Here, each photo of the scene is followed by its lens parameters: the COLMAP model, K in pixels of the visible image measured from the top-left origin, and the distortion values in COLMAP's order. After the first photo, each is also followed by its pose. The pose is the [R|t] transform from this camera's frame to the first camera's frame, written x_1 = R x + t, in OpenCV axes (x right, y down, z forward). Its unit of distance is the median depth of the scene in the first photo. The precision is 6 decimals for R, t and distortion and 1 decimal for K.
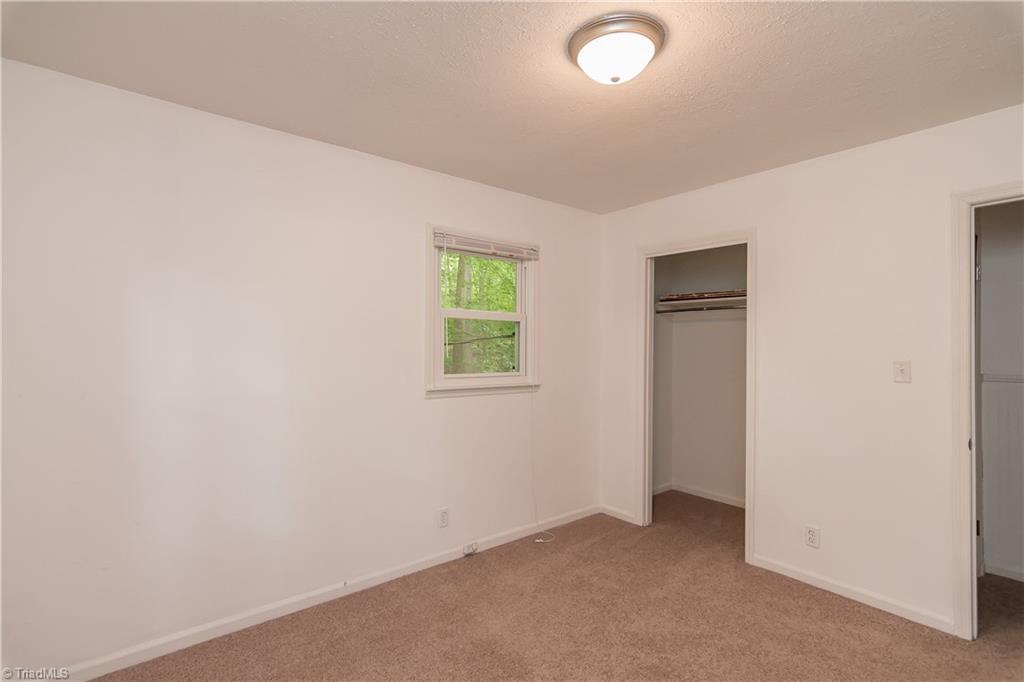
lens RADIAL K [[489.7, 0, 509.2], [0, 489.7, 340.2], [0, 0, 1]] dist [0.002598, 0.001365]
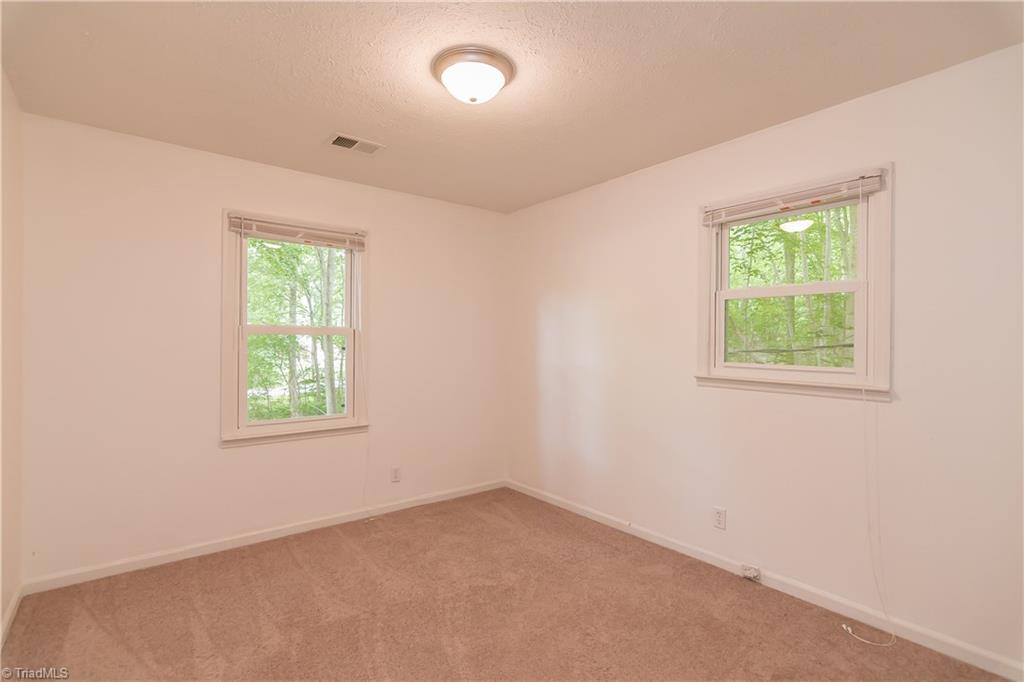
lens RADIAL K [[489.7, 0, 509.2], [0, 489.7, 340.2], [0, 0, 1]] dist [0.002598, 0.001365]
pose [[-0.012849, -0.006908, -0.999894, 0.748292], [0.005638, 0.999960, -0.006981, 0.031464], [0.999902, -0.005727, -0.012809, 0.586570]]
